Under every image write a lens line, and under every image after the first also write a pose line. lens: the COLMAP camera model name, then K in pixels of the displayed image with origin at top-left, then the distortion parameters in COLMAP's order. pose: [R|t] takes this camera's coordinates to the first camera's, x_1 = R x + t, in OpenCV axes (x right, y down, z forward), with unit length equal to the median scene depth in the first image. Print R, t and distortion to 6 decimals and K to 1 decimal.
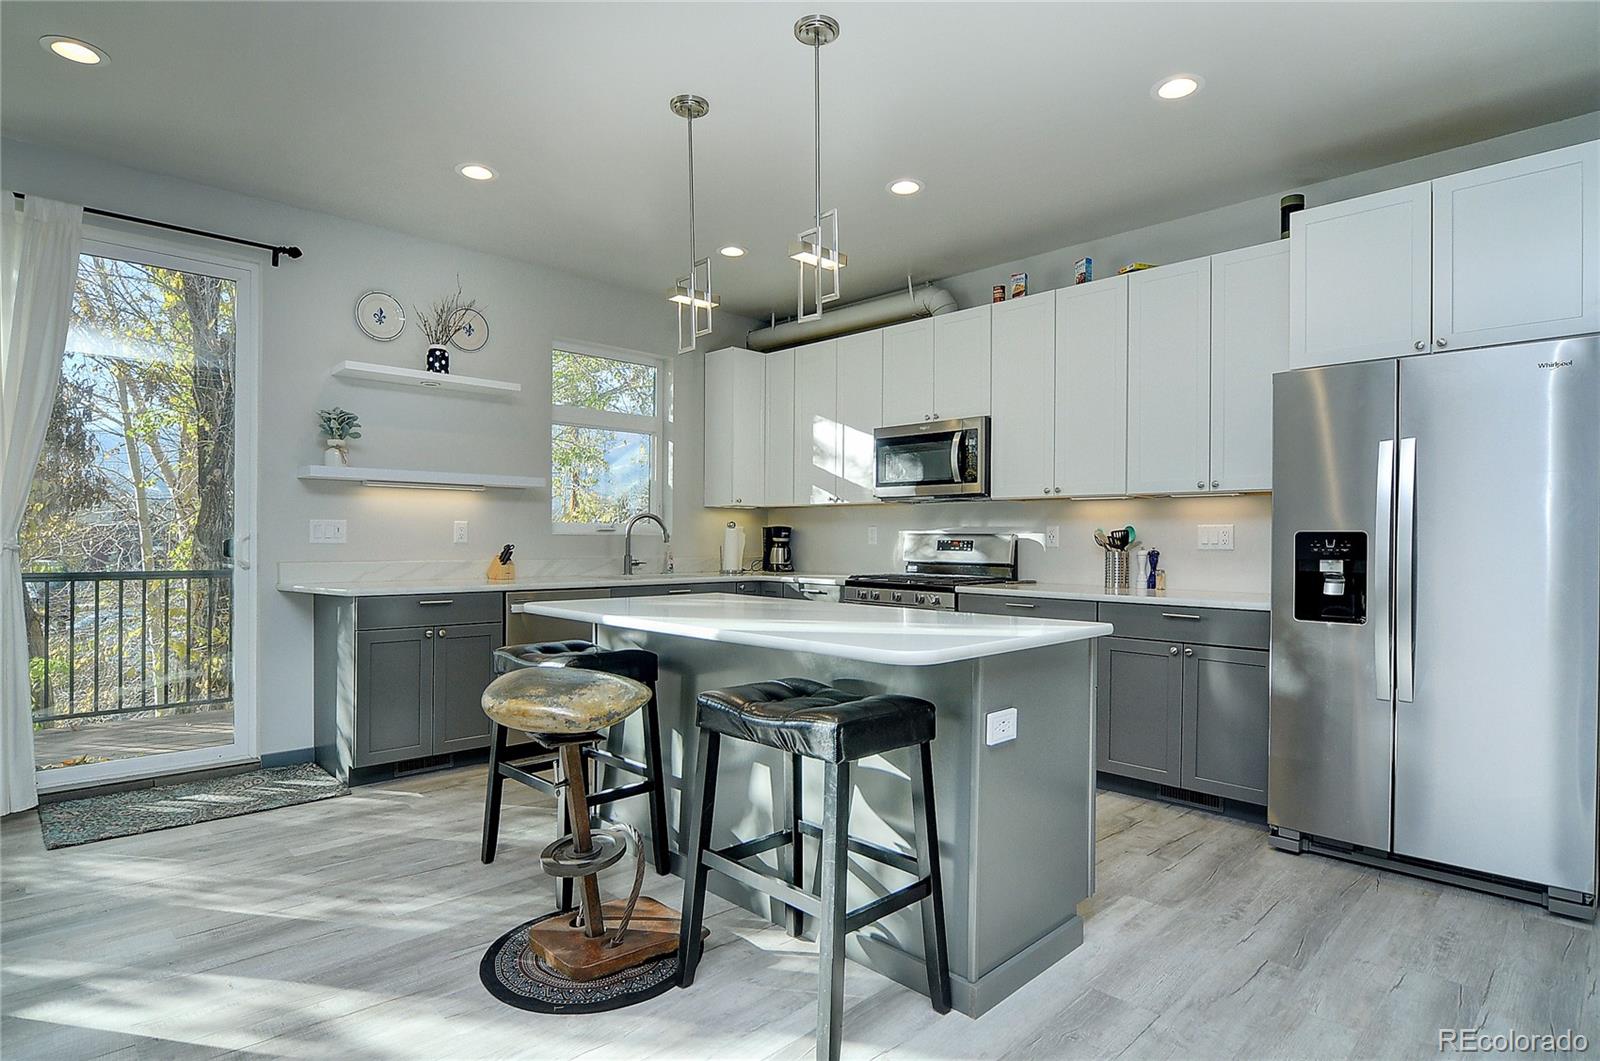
lens RADIAL K [[839.2, 0, 798.4], [0, 839.2, 537.1], [0, 0, 1]] dist [-0.006719, -0.001509]
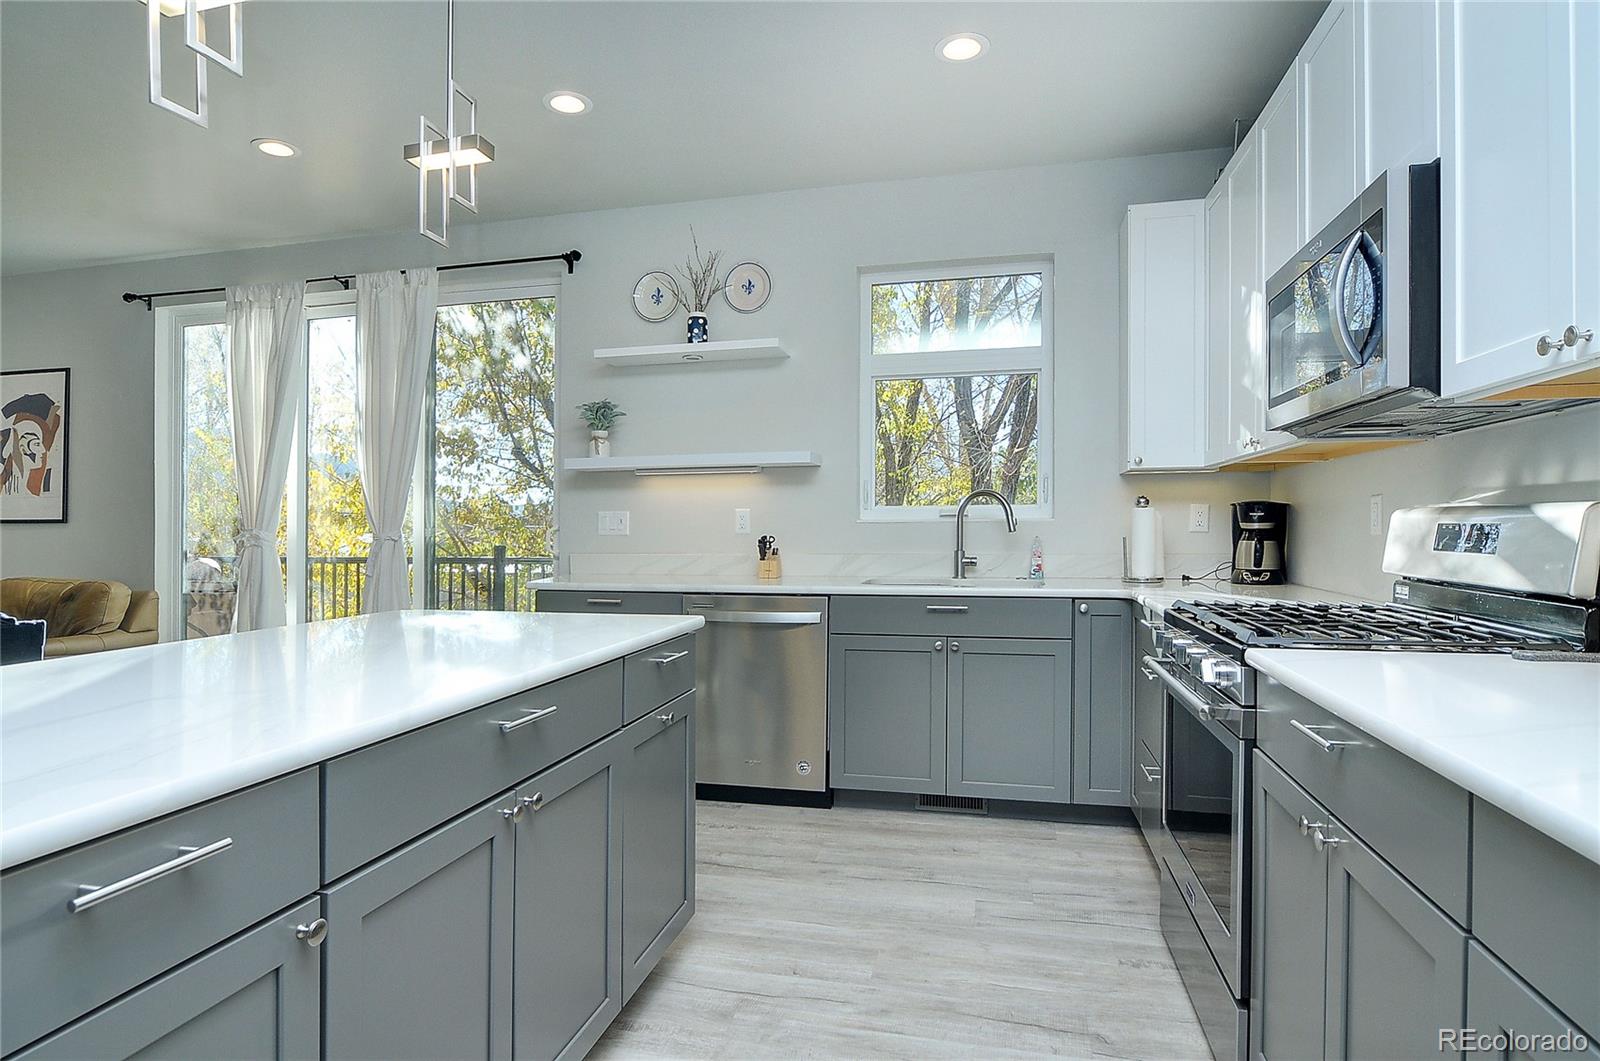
lens RADIAL K [[853.3, 0, 825.0], [0, 853.3, 536.6], [0, 0, 1]] dist [-0.003241, -0.001319]
pose [[0.512972, -0.001306, -0.858405, 0.400733], [0.009483, 0.999946, 0.004146, 0.006922], [0.858353, -0.010268, 0.512957, 0.616895]]
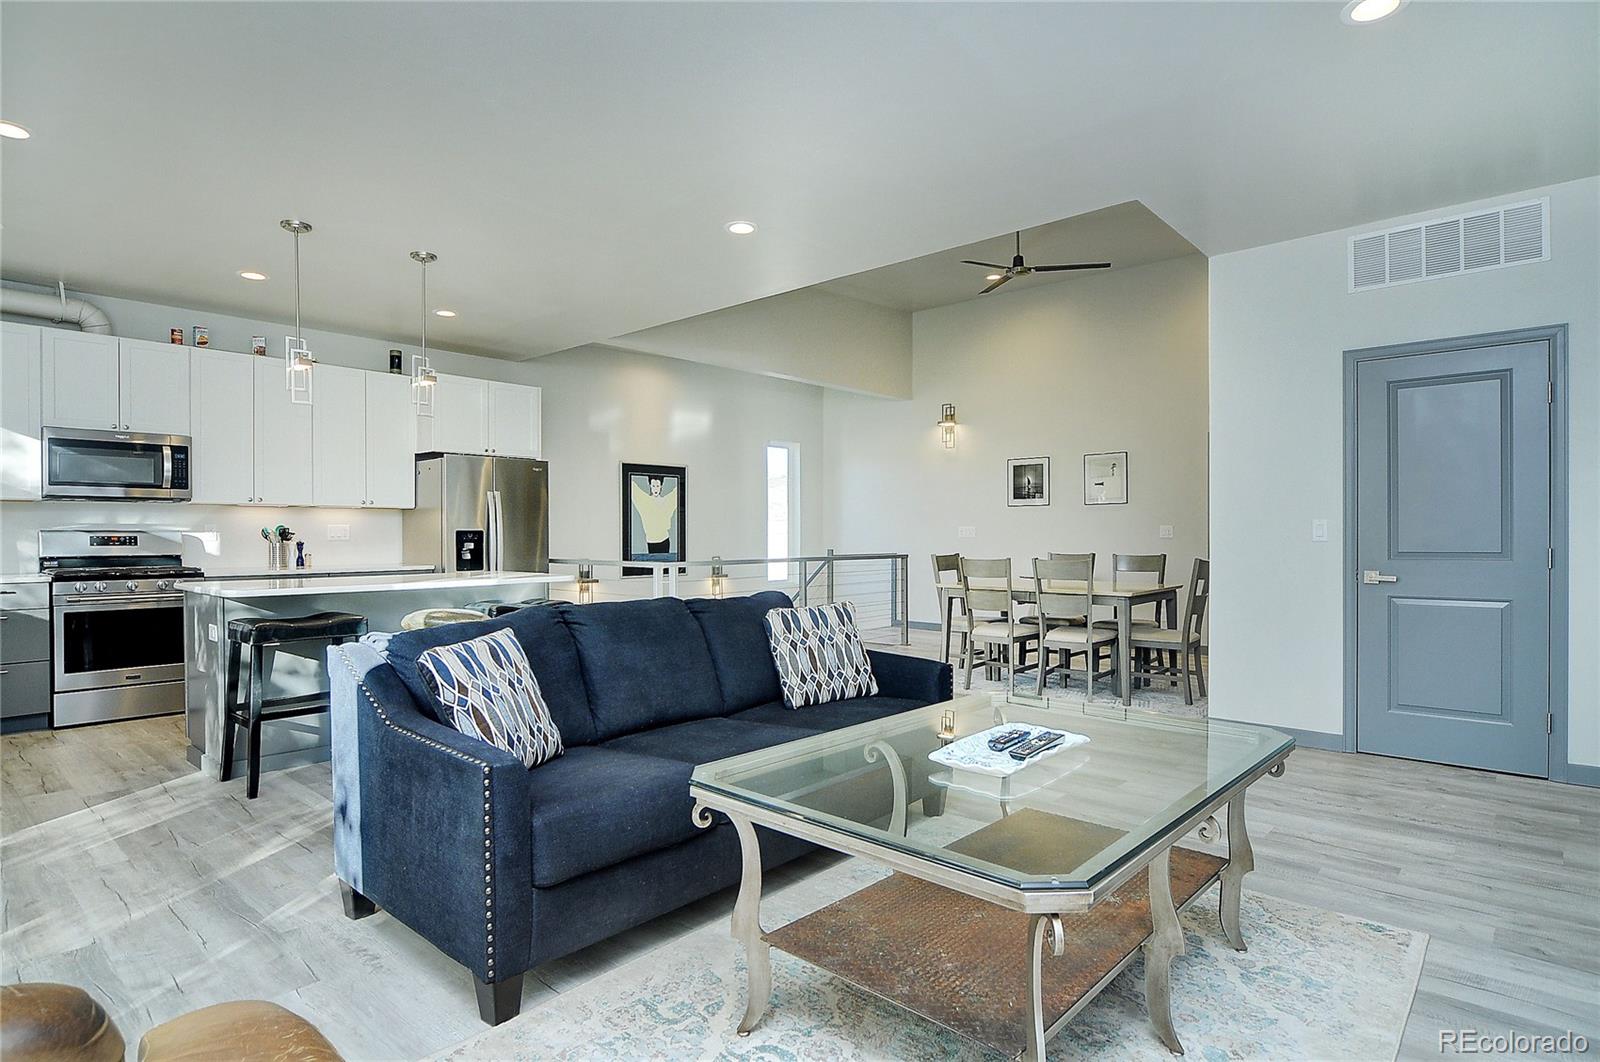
lens RADIAL K [[839.2, 0, 798.4], [0, 839.2, 537.6], [0, 0, 1]] dist [-0.006719, -0.001509]
pose [[-0.062170, -0.014038, 0.997967, -1.076416], [-0.002141, 0.999901, 0.013932, -0.012784], [-0.998063, -0.001270, -0.062194, 0.171103]]
